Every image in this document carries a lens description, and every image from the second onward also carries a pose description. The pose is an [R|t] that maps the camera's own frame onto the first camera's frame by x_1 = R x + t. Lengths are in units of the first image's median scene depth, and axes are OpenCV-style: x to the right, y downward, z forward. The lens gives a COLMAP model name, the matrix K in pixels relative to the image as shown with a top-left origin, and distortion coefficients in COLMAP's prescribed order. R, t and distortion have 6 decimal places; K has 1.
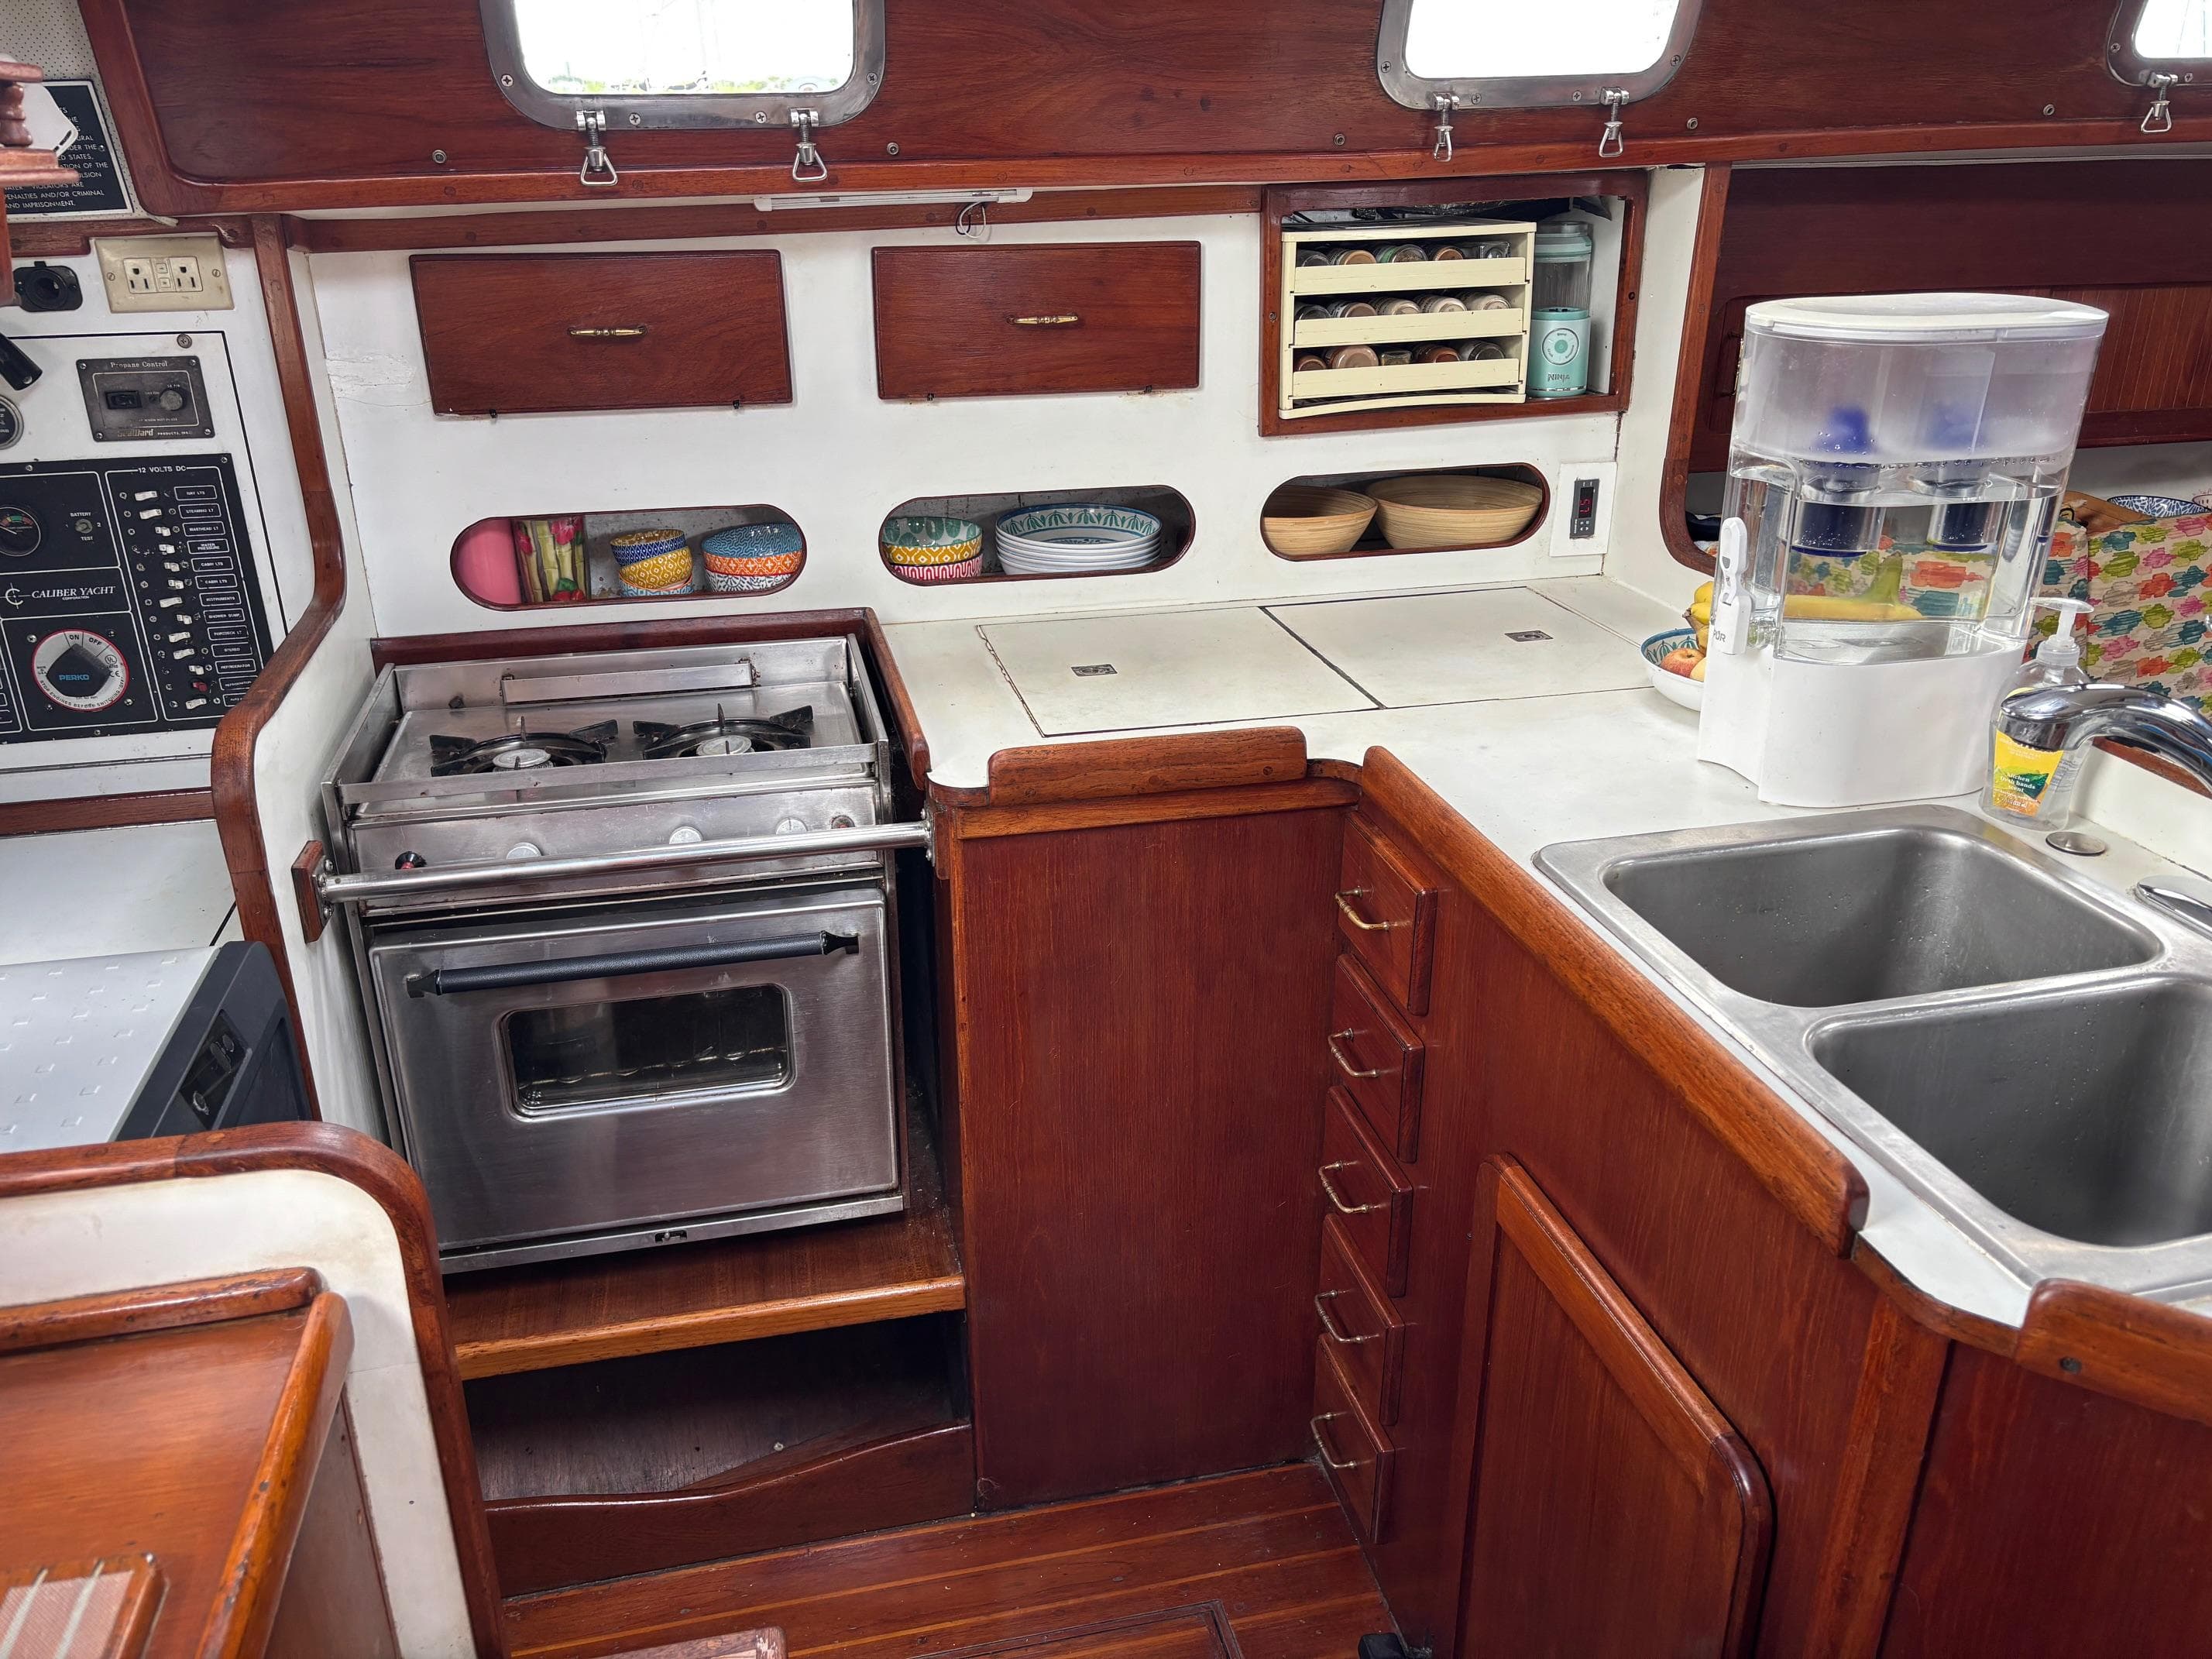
lens RADIAL K [[1693.0, 0, 1146.2], [0, 1693.0, 830.9], [0, 0, 1]] dist [0.038520, -0.060146]
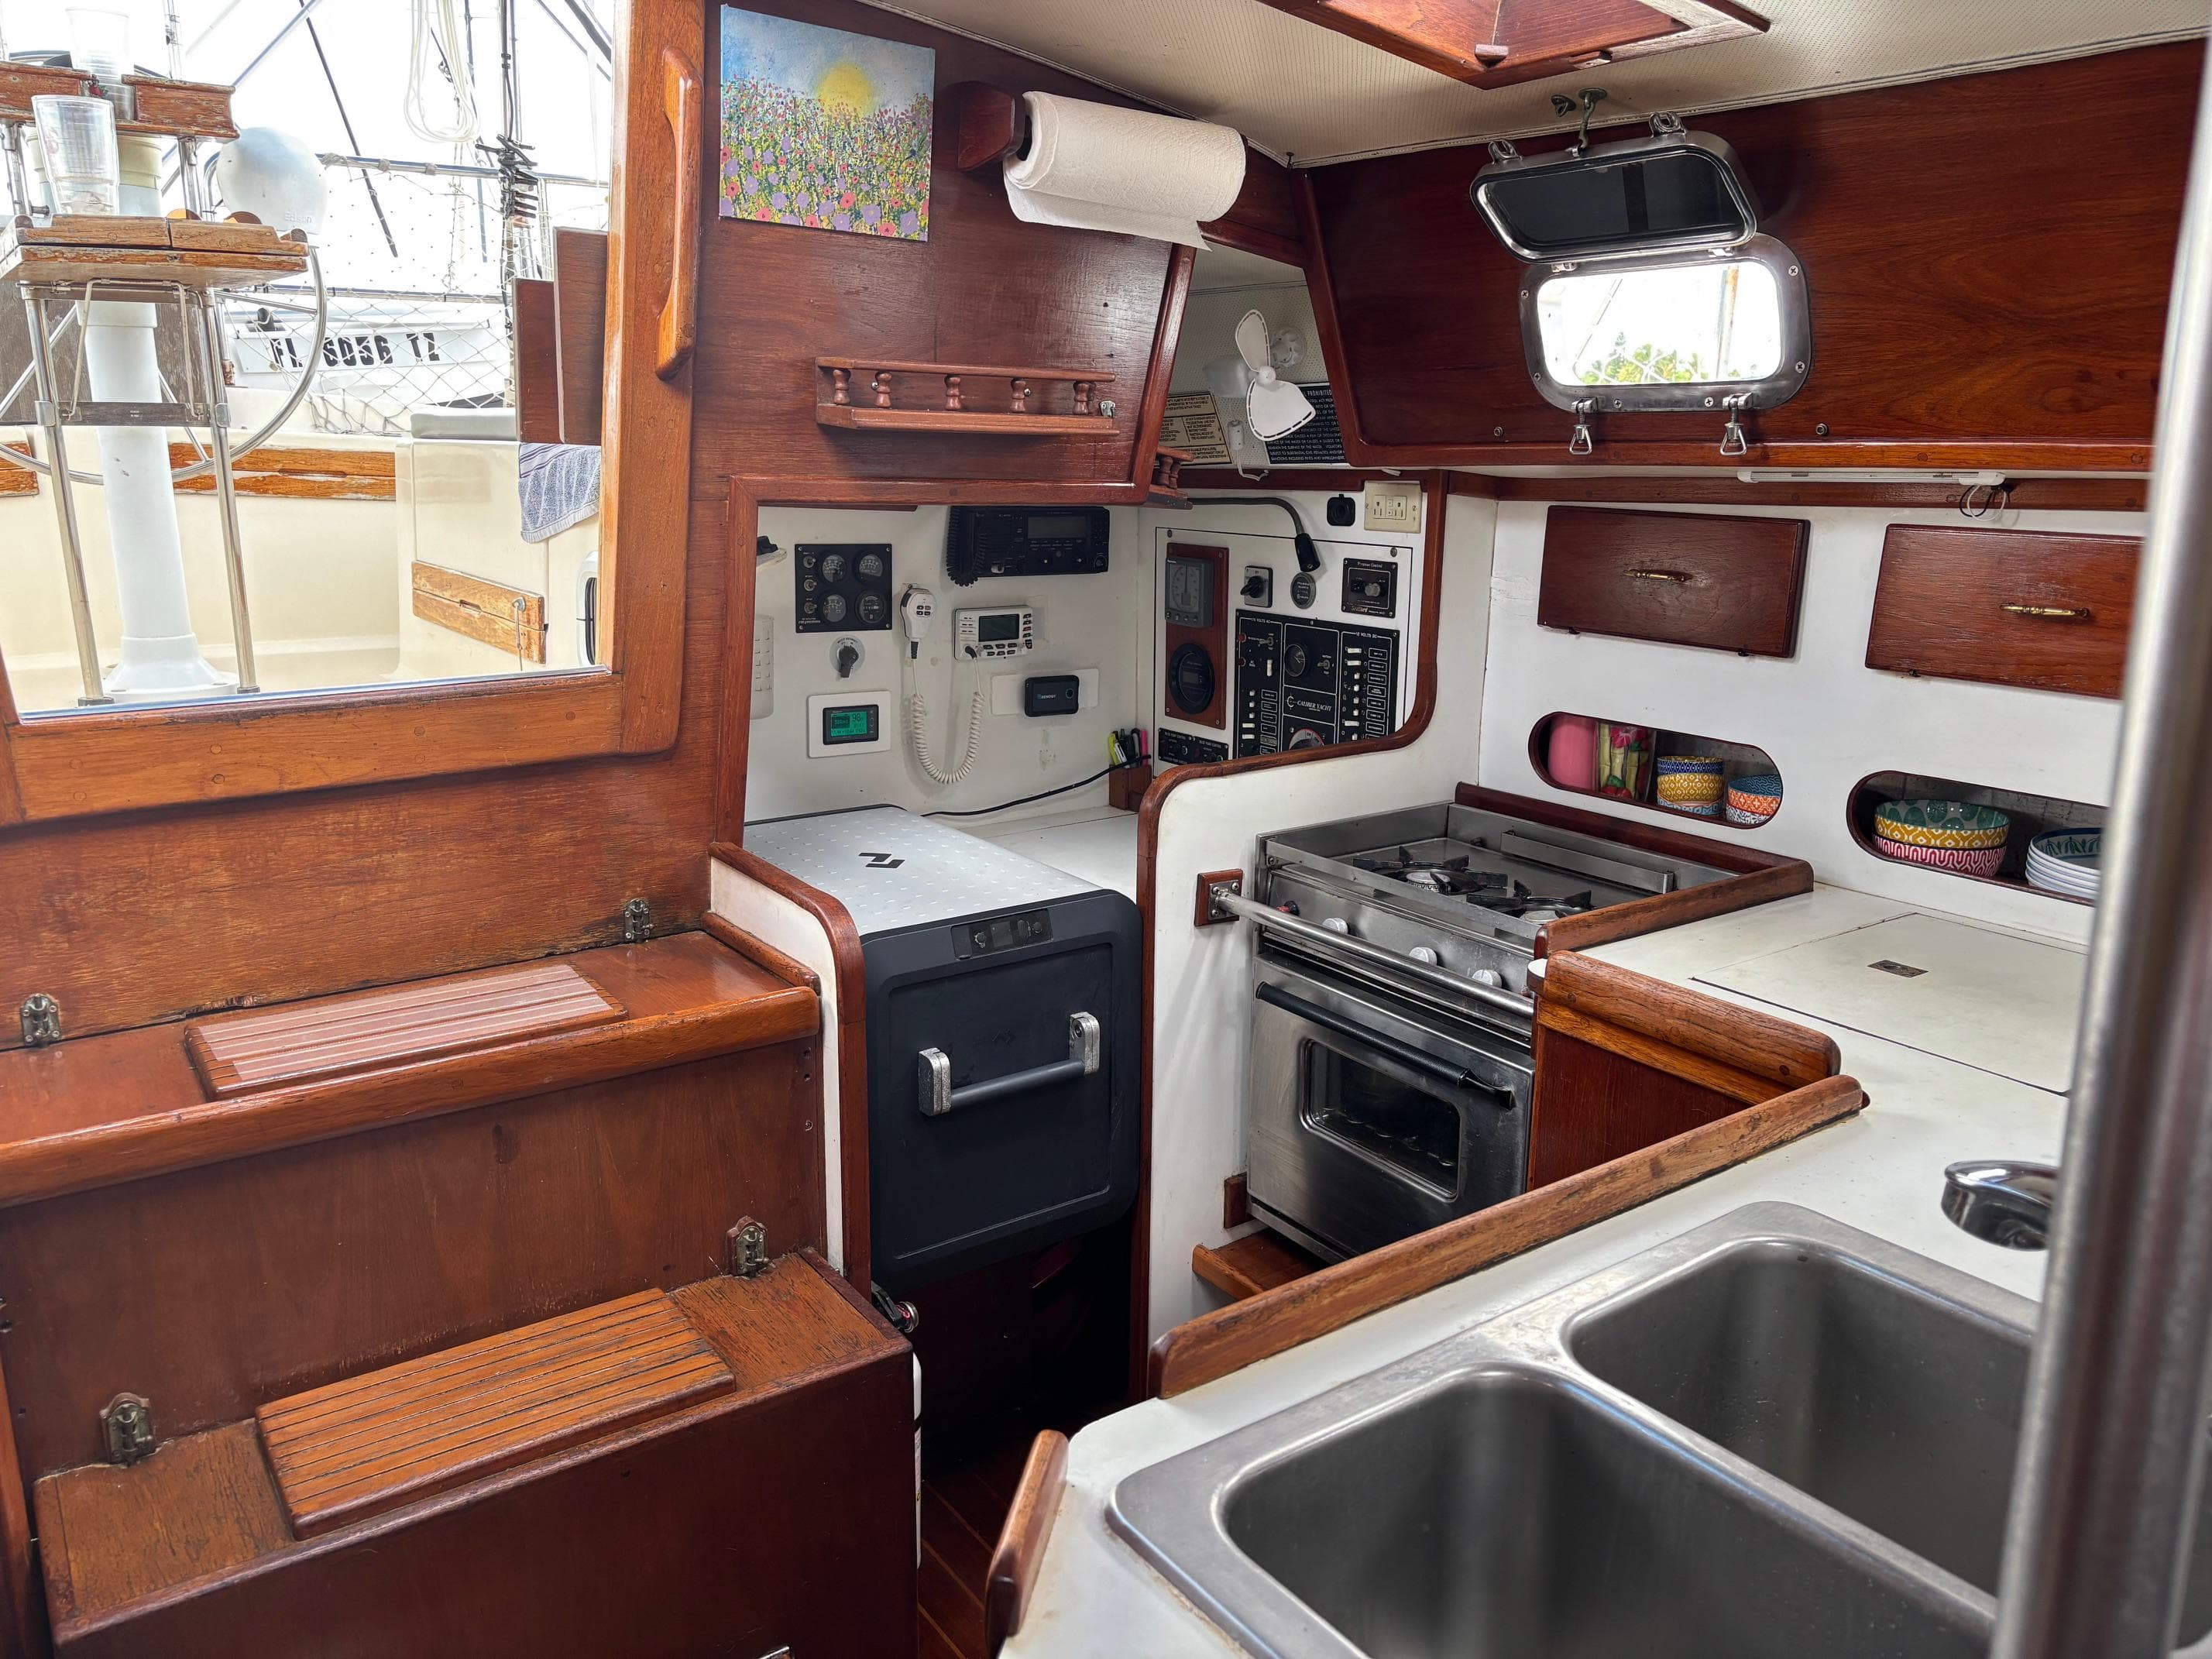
lens RADIAL K [[1676.7, 0, 1090.6], [0, 1676.7, 844.3], [0, 0, 1]] dist [0.073633, -0.120586]
pose [[0.360003, 0.229228, -0.904352, 0.681213], [-0.368379, 0.925507, 0.087946, -0.083530], [0.857143, 0.301483, 0.417628, 0.238864]]
